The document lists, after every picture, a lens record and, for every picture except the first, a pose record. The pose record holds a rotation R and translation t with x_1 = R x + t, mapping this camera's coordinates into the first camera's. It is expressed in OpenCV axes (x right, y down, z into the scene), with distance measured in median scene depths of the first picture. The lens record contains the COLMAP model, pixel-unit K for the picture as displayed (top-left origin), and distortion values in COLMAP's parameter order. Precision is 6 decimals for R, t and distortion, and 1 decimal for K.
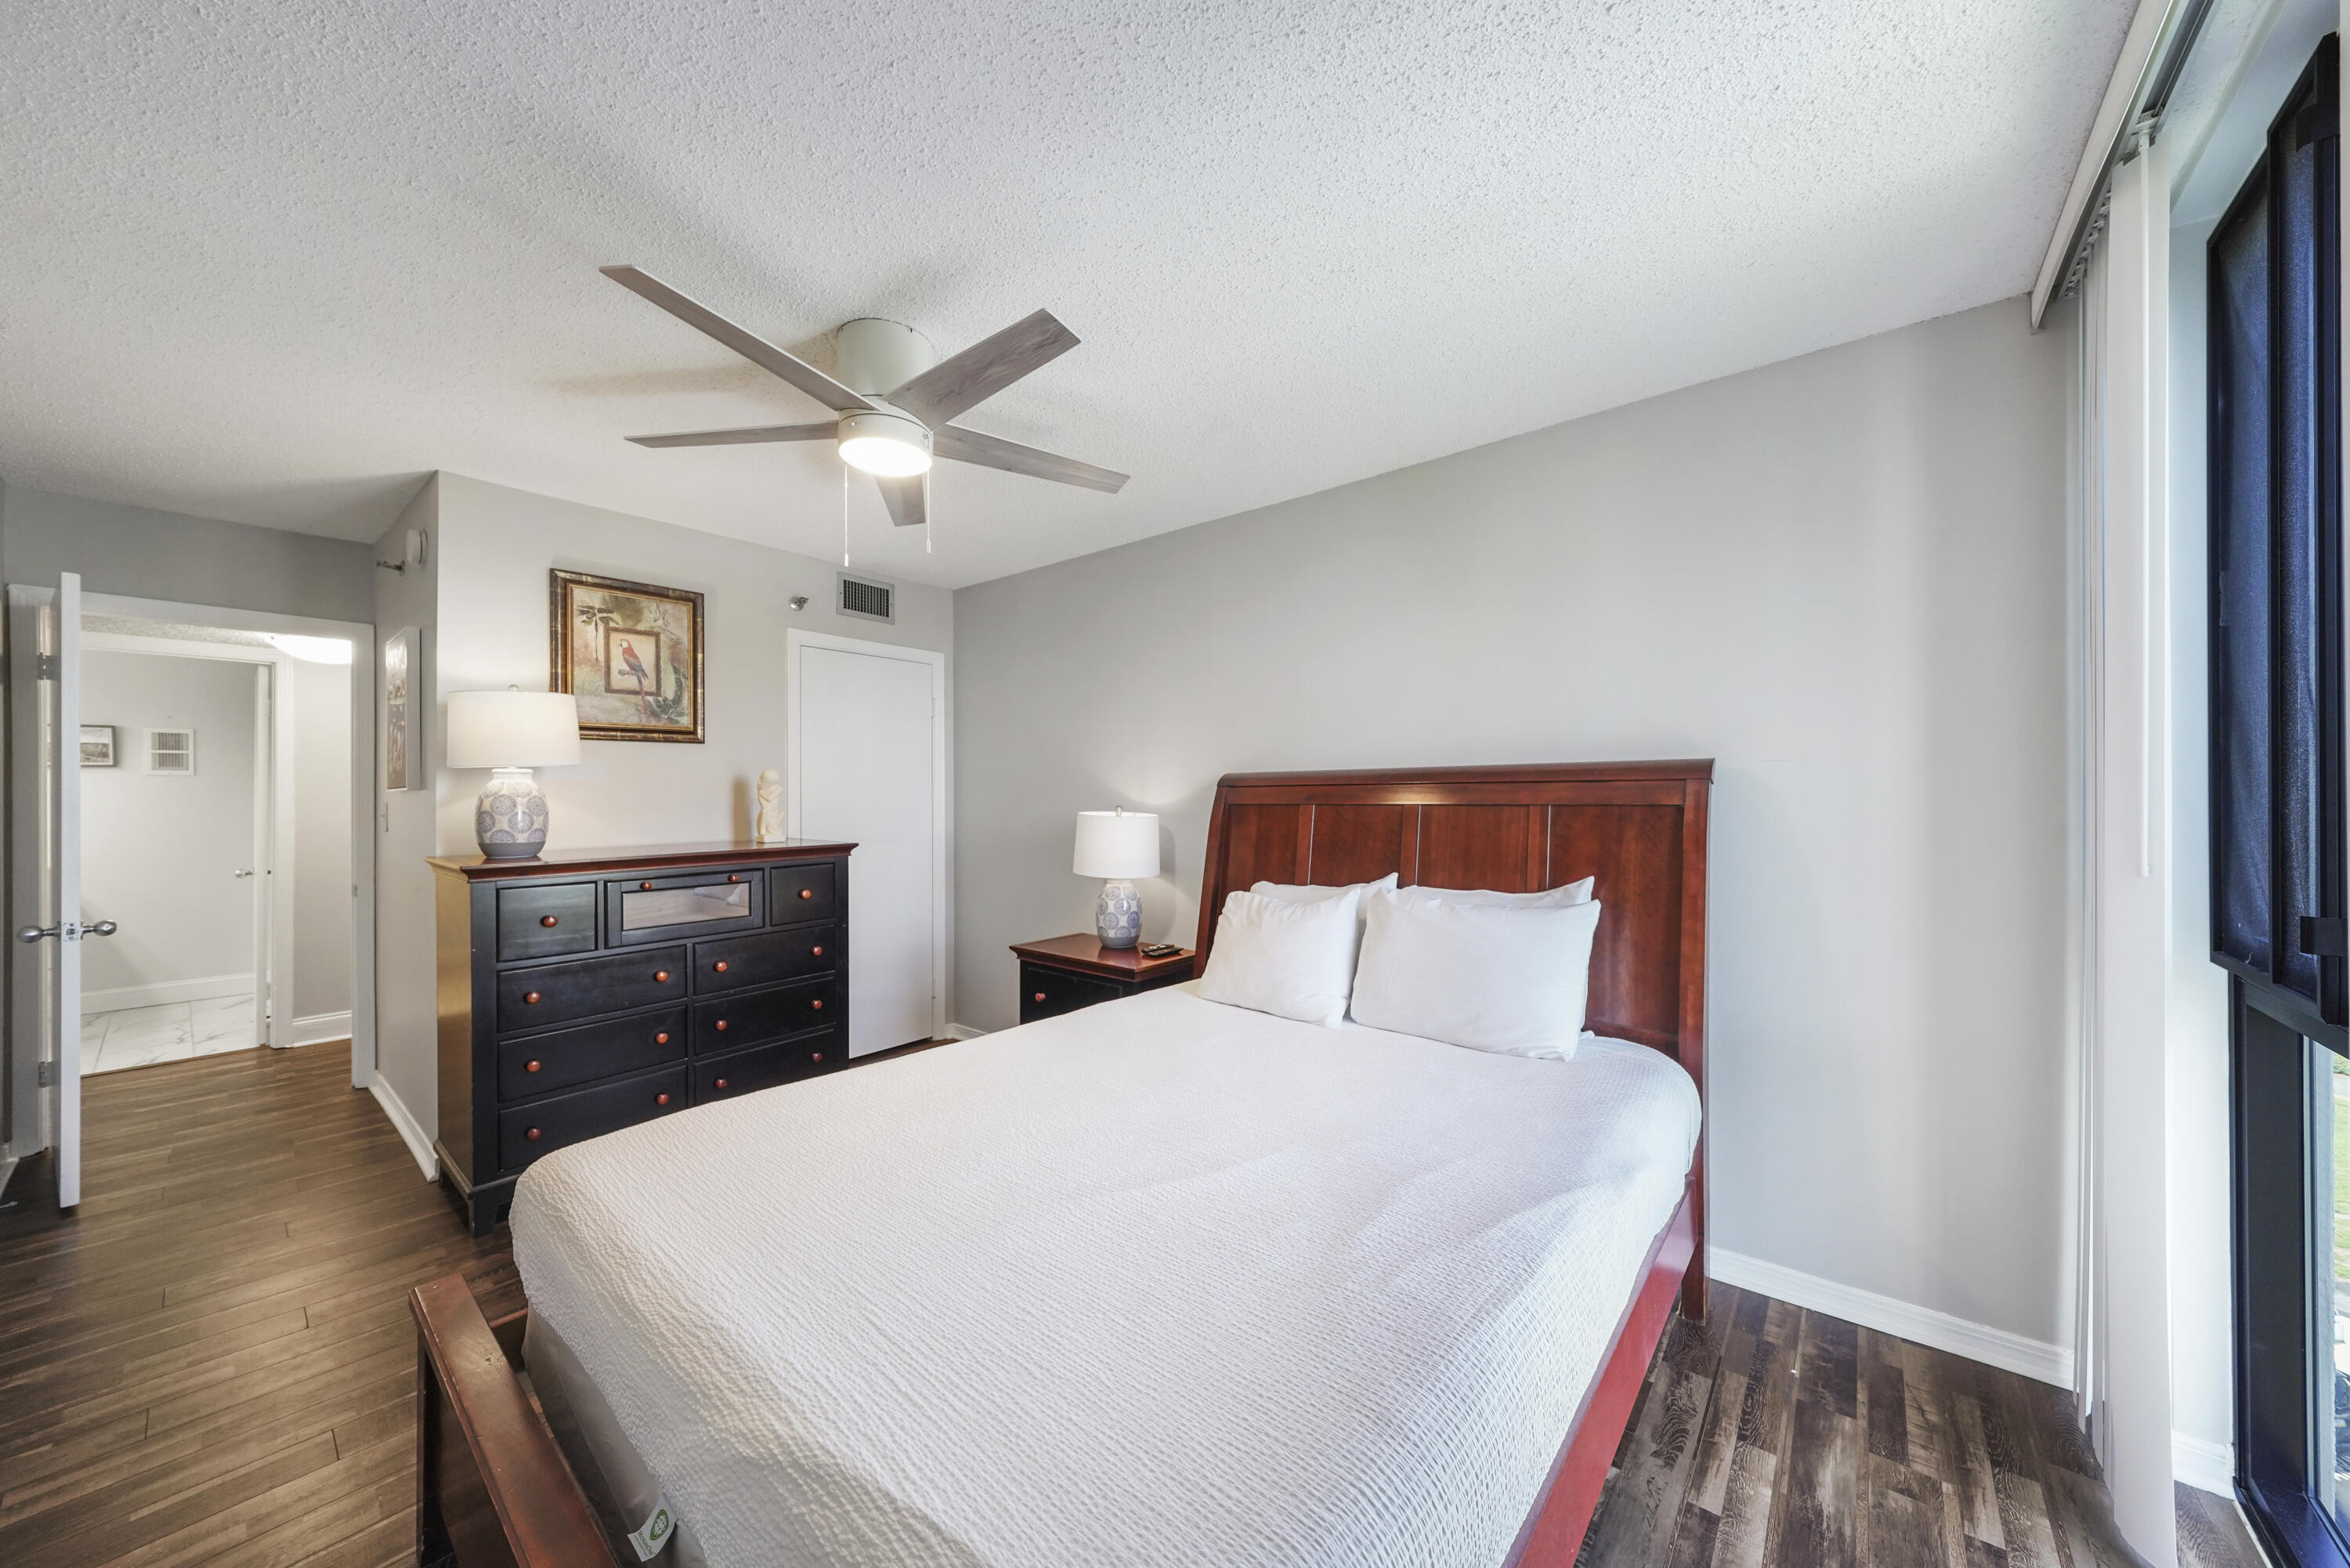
lens RADIAL K [[805.2, 0, 1163.3], [0, 805.2, 785.4], [0, 0, 1]] dist [-0.001501, -0.000238]
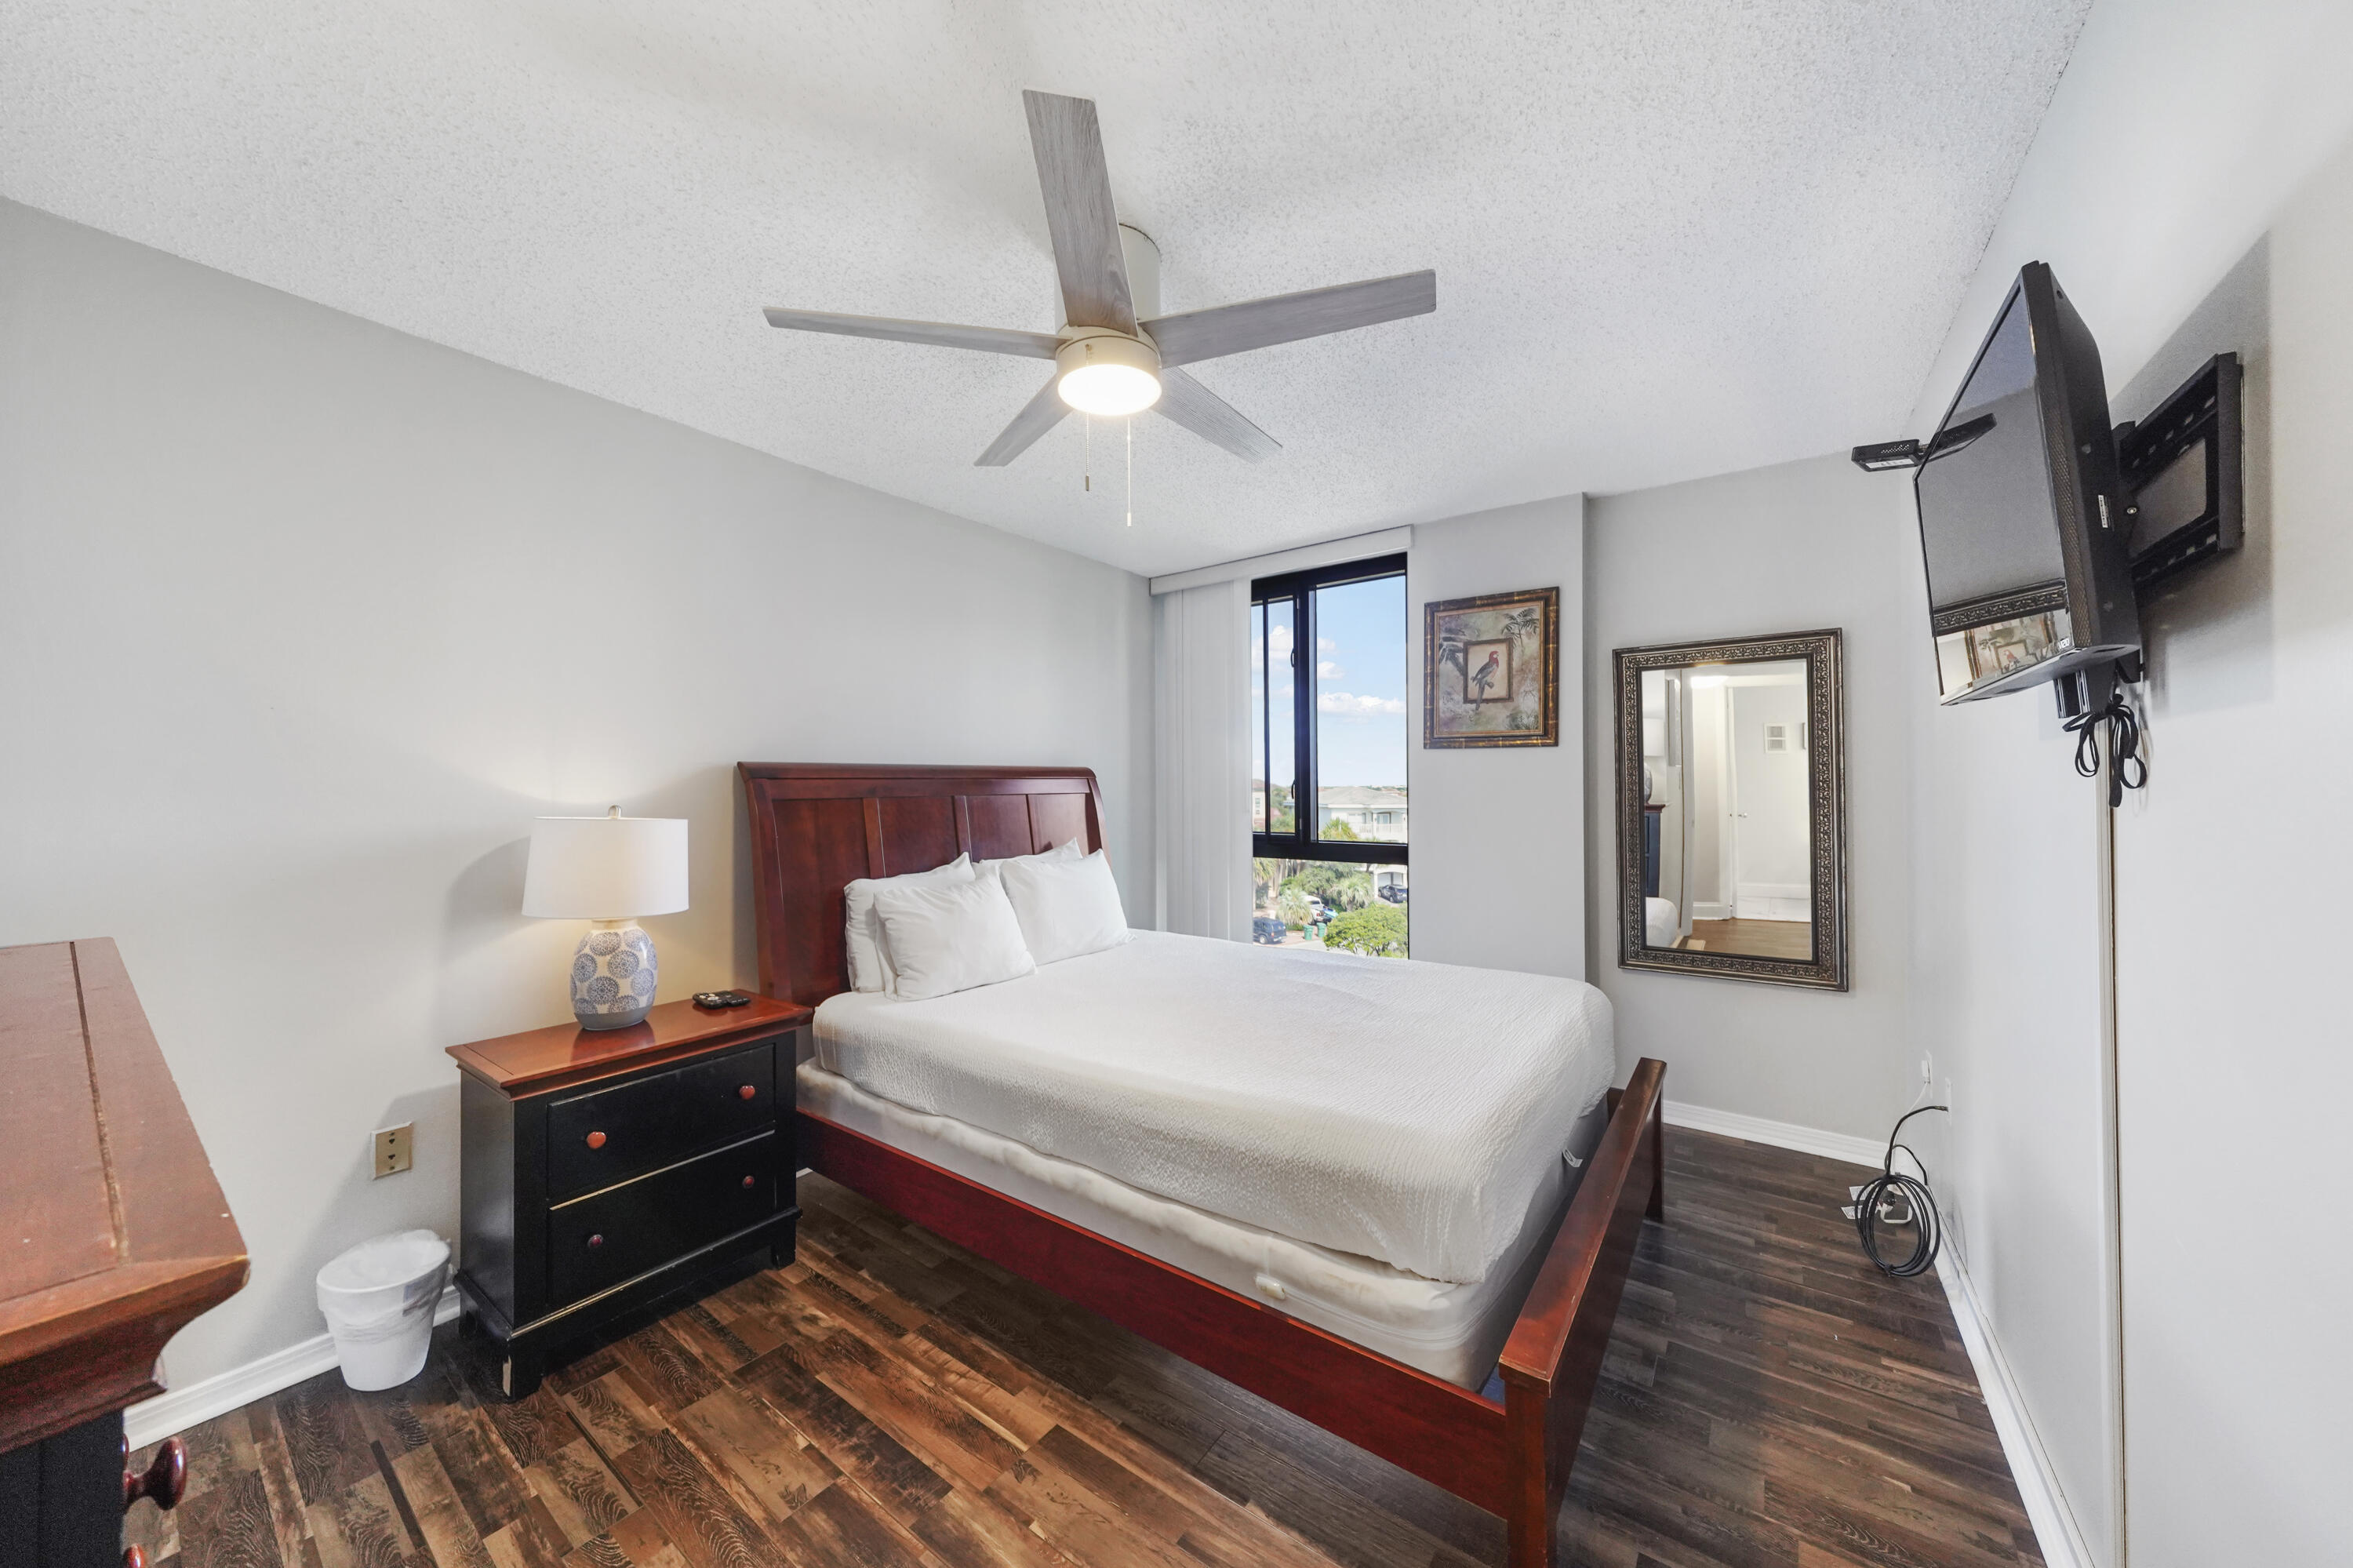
lens RADIAL K [[806.4, 0, 1167.8], [0, 806.4, 791.7], [0, 0, 1]] dist [-0.001501, -0.000238]
pose [[-0.082273, 0.003208, 0.996605, -0.866059], [-0.004284, 0.999984, -0.003572, 0.018536], [-0.996601, -0.004563, -0.082258, 0.721113]]
